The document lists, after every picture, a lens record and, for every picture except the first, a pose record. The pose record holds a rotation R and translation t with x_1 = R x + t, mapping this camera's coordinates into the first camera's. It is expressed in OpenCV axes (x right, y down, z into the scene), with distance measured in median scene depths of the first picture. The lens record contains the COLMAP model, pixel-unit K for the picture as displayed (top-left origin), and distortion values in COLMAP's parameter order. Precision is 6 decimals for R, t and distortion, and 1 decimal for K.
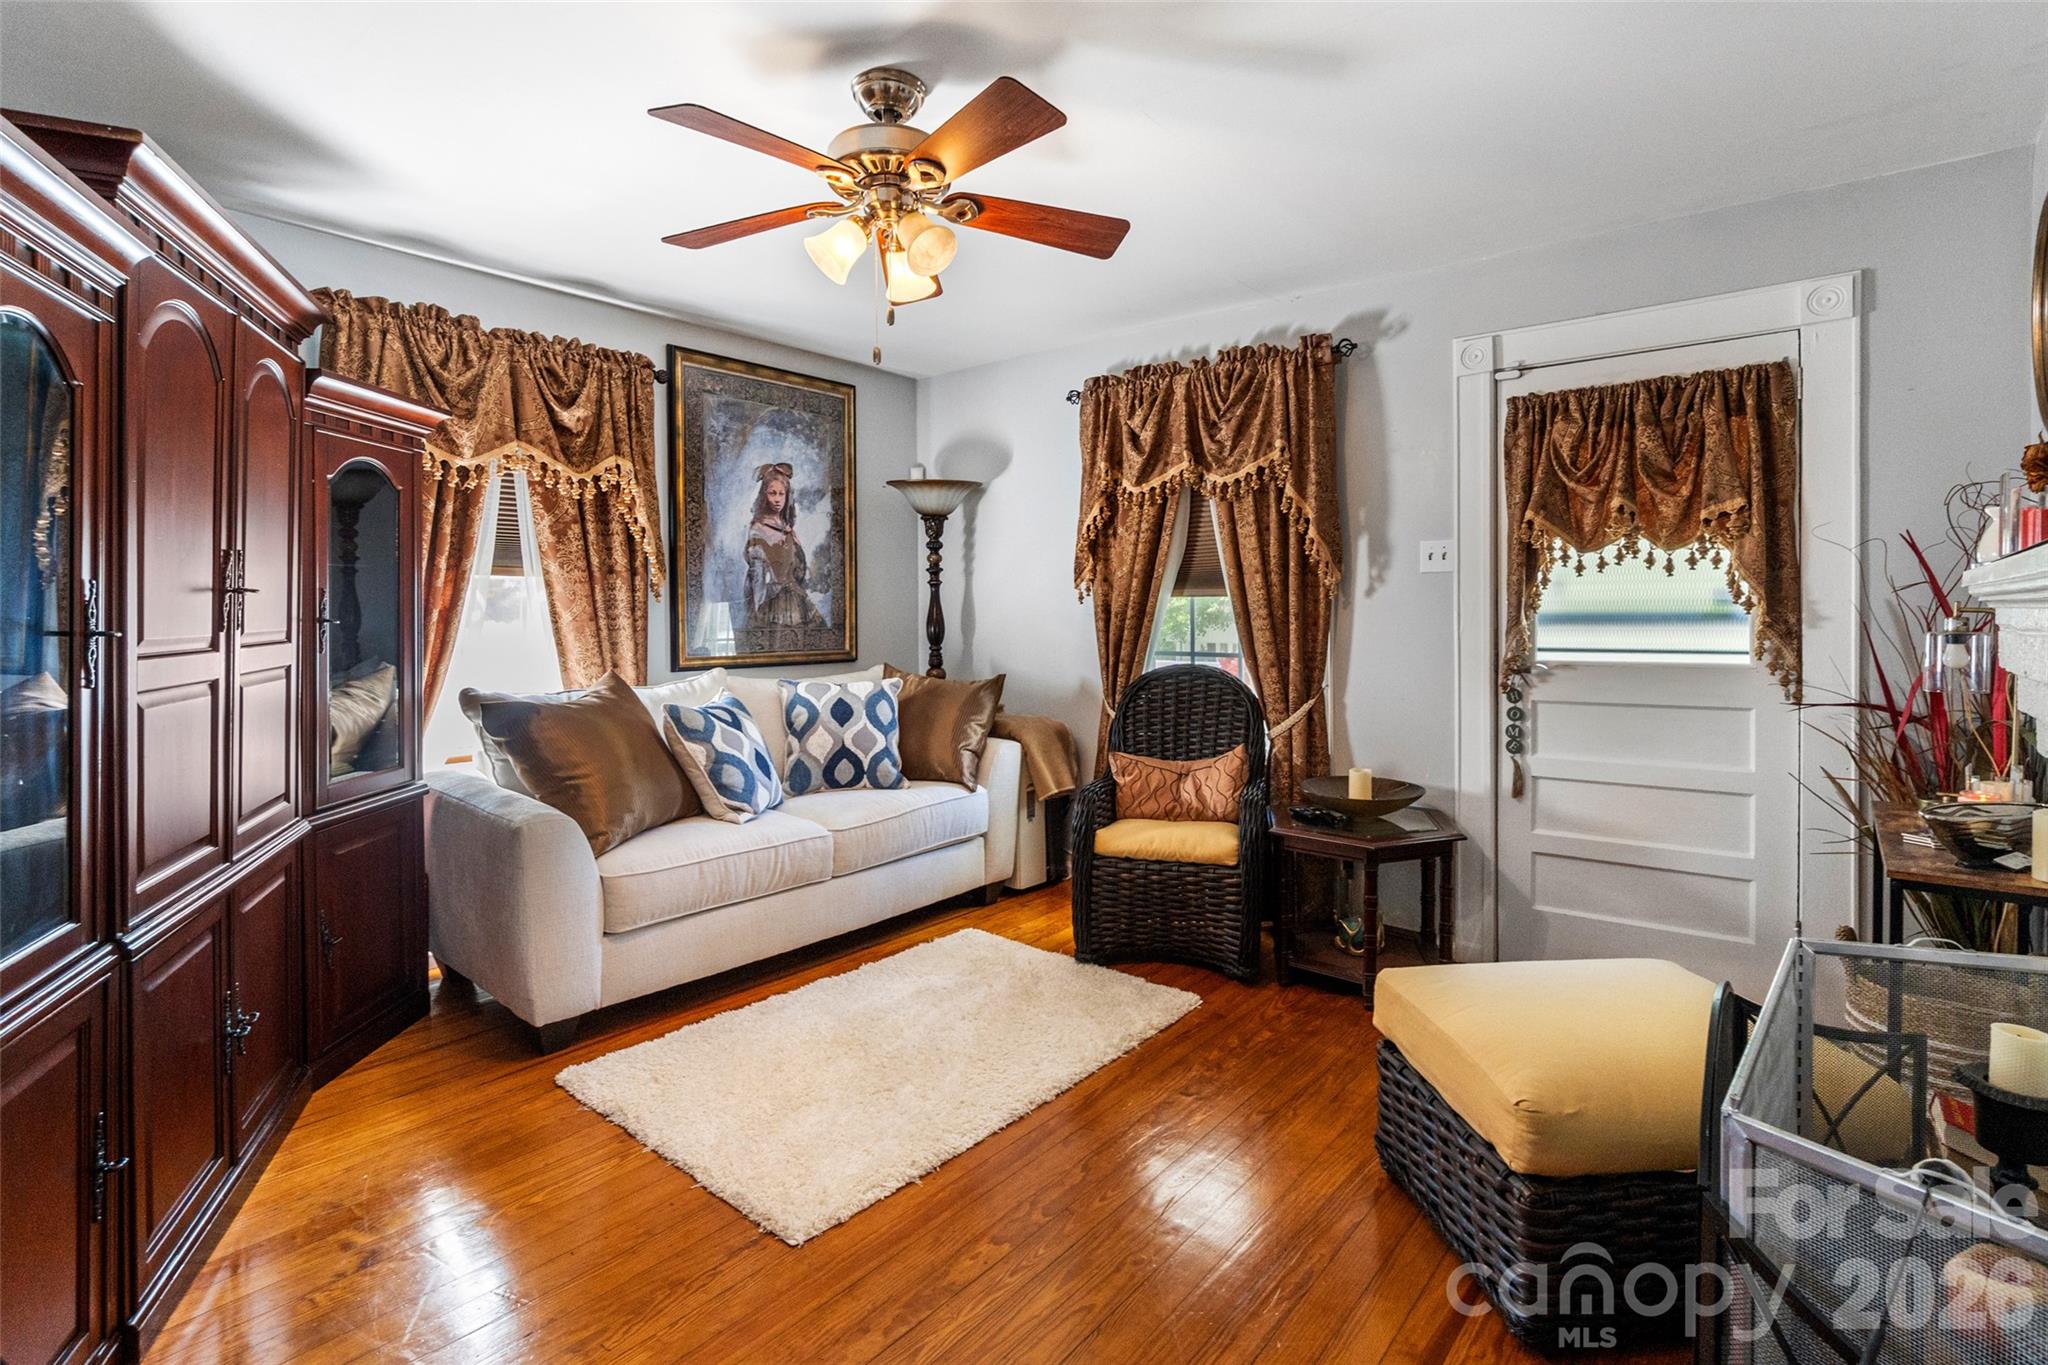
lens RADIAL K [[981.9, 0, 1049.6], [0, 981.9, 612.6], [0, 0, 1]] dist [-0.005096, -0.000088]
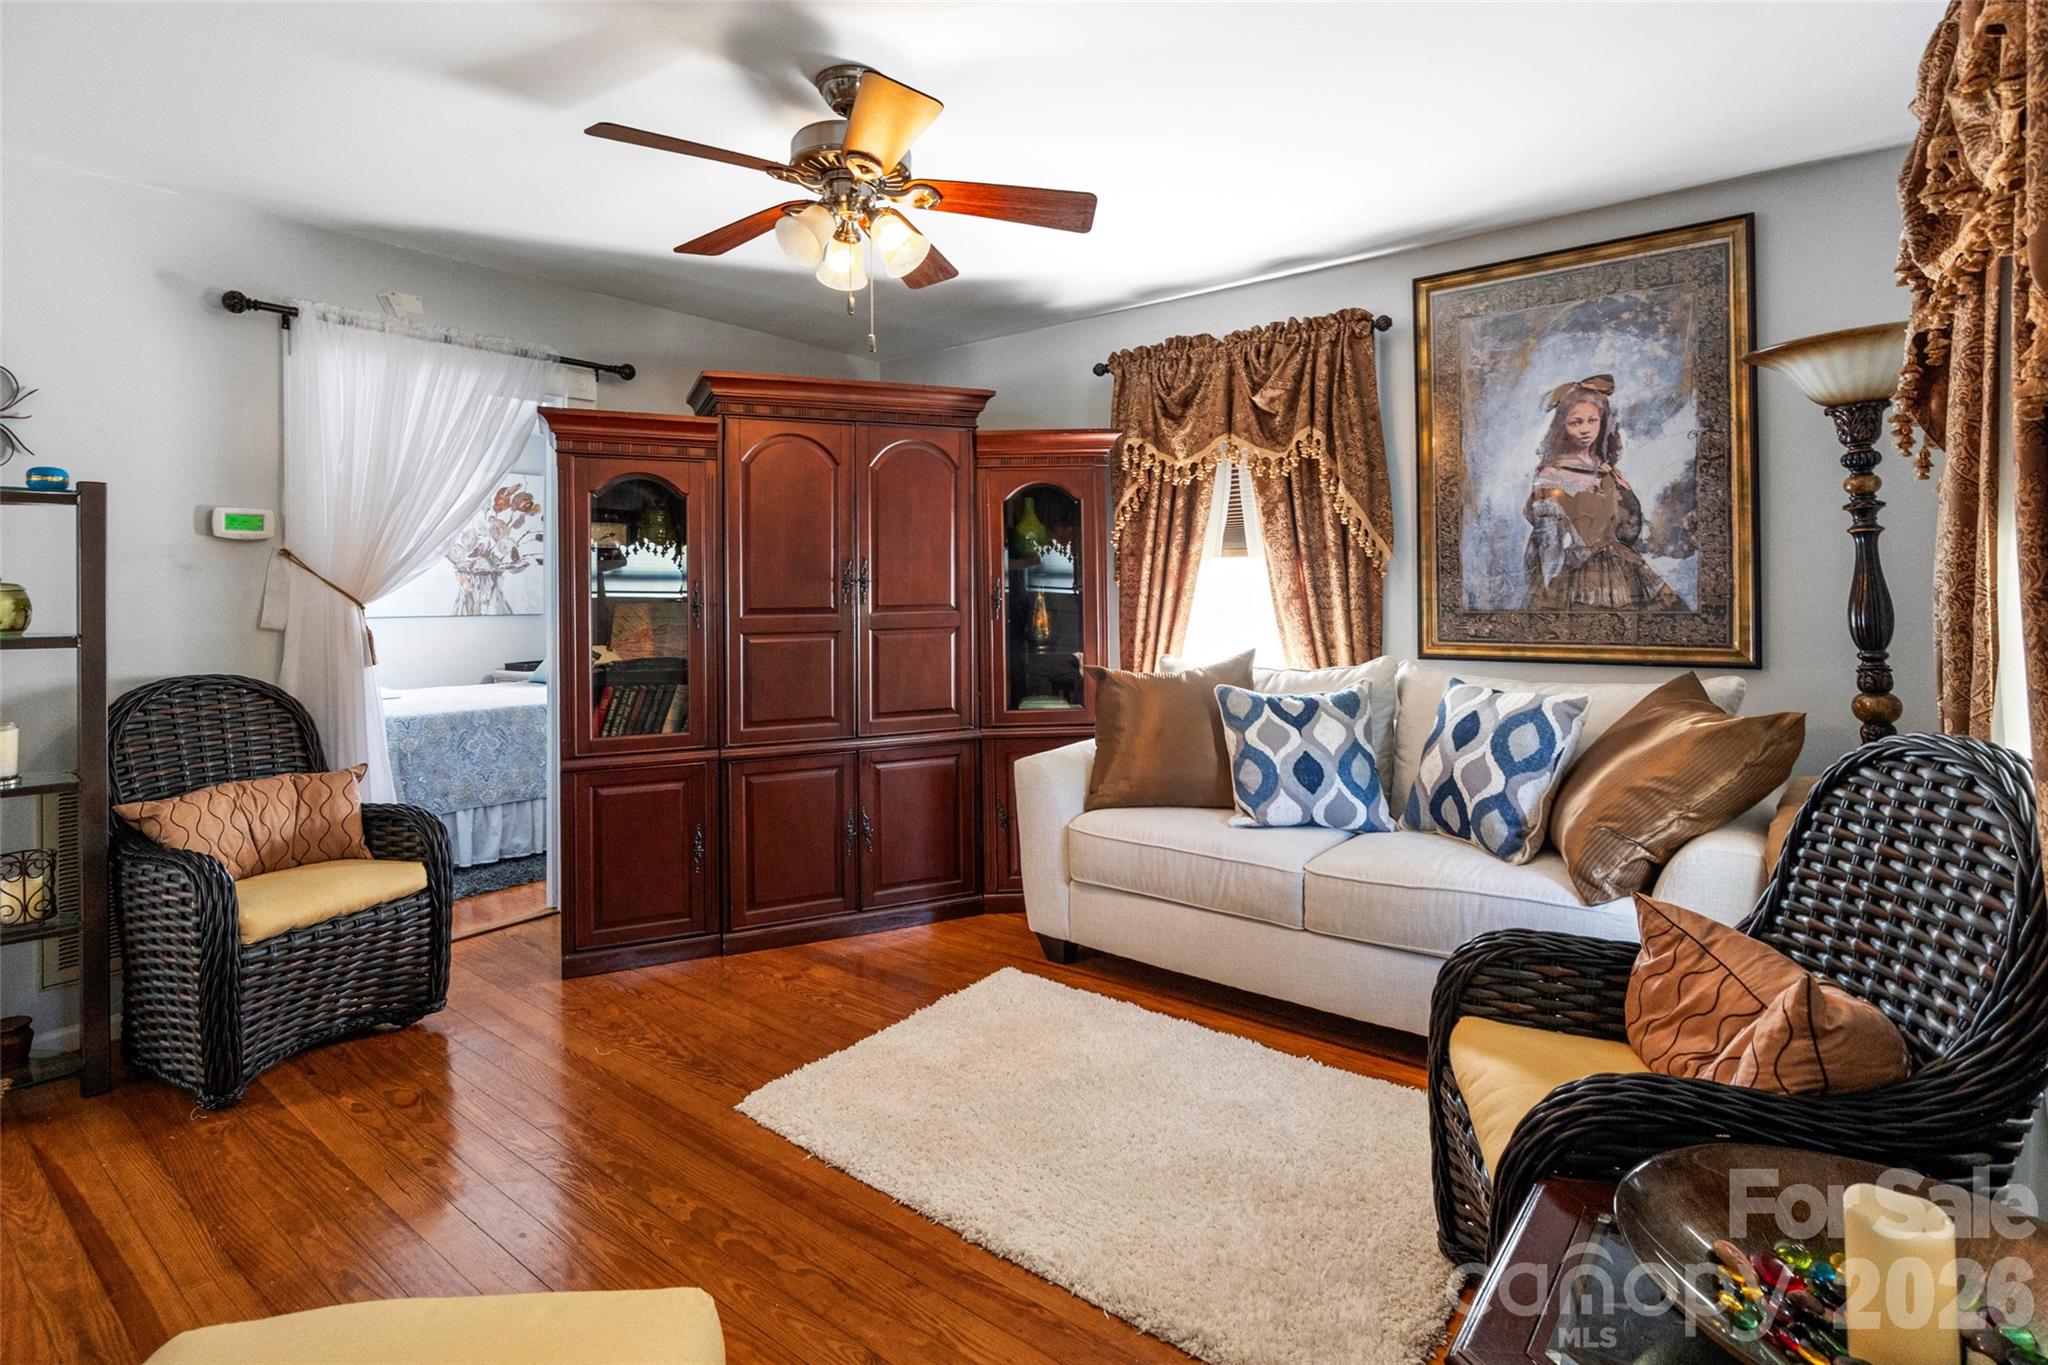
lens RADIAL K [[998.2, 0, 1025.2], [0, 998.2, 575.9], [0, 0, 1]] dist [-0.000684, -0.000018]
pose [[0.016523, -0.012302, -0.999788, 0.453931], [0.008743, 0.999888, -0.012159, -0.004017], [0.999825, -0.008540, 0.016628, 0.601790]]
